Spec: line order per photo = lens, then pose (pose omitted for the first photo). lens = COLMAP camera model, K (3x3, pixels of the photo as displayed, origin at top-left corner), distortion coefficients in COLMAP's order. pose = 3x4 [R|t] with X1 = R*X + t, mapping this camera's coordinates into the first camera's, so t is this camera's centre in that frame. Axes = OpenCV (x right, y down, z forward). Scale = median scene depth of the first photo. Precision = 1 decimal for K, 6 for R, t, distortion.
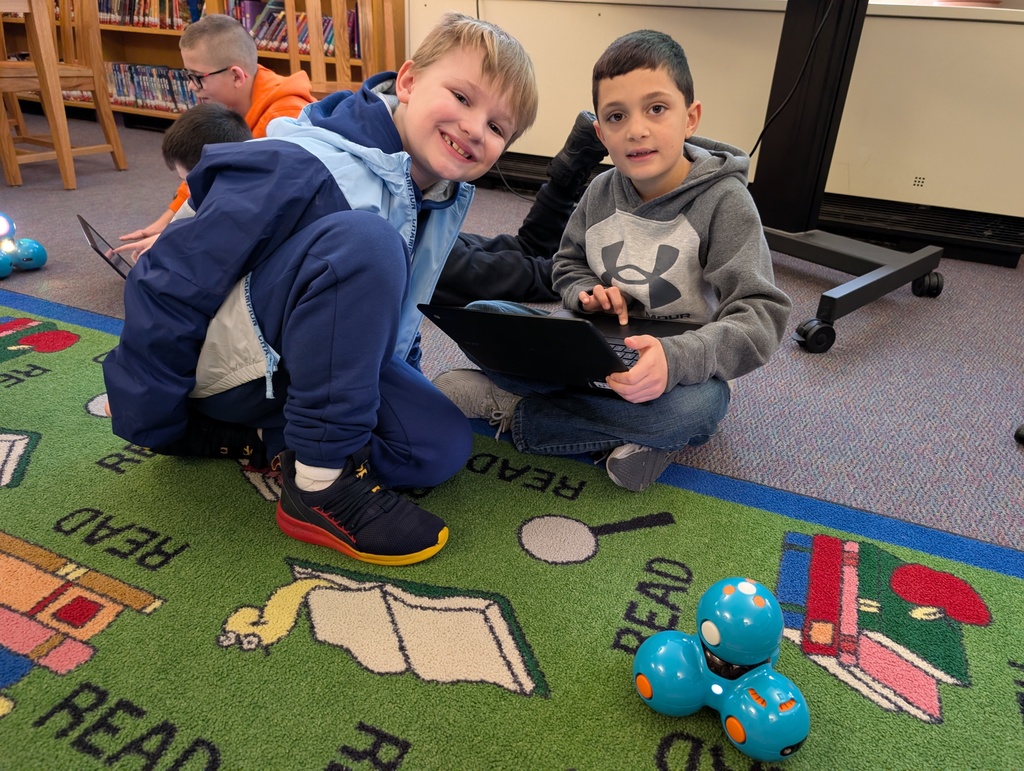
lens RADIAL K [[762.1, 0, 512.0], [0, 762.1, 385.5], [0, 0, 1]] dist [0.032259, -0.010314]
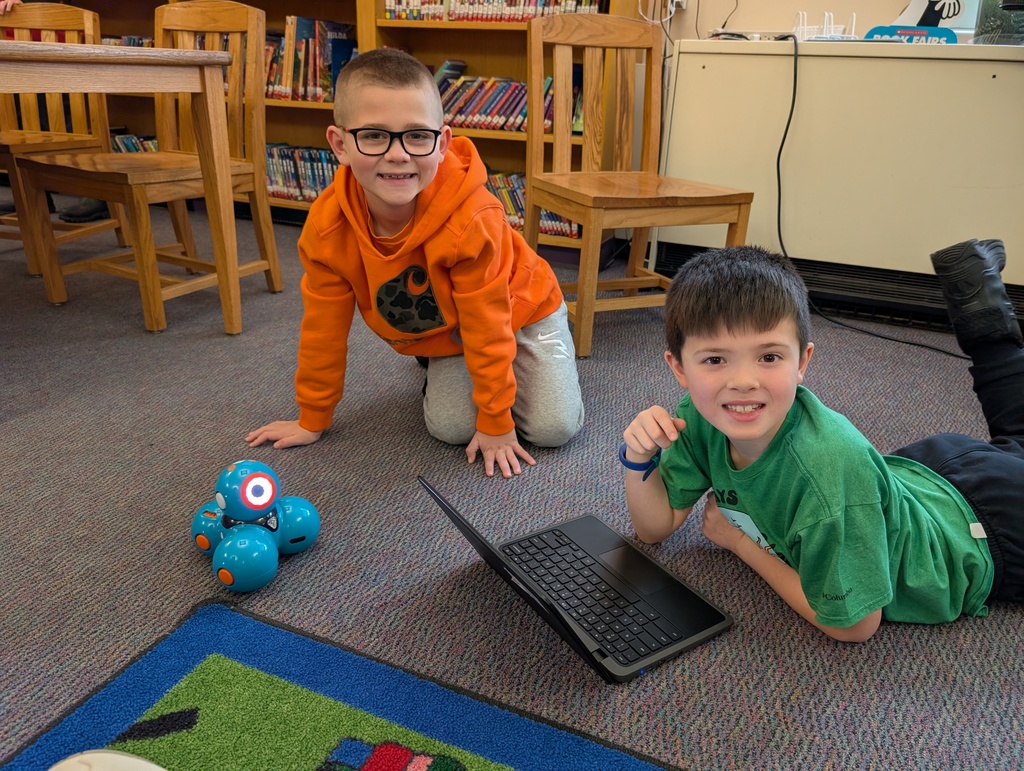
lens RADIAL K [[762.1, 0, 512.0], [0, 762.1, 385.5], [0, 0, 1]] dist [0.032259, -0.010314]
pose [[0.999746, -0.020889, 0.008469, -0.258602], [0.021309, 0.998367, -0.052998, -0.130901], [-0.007349, 0.053165, 0.998559, 0.240018]]
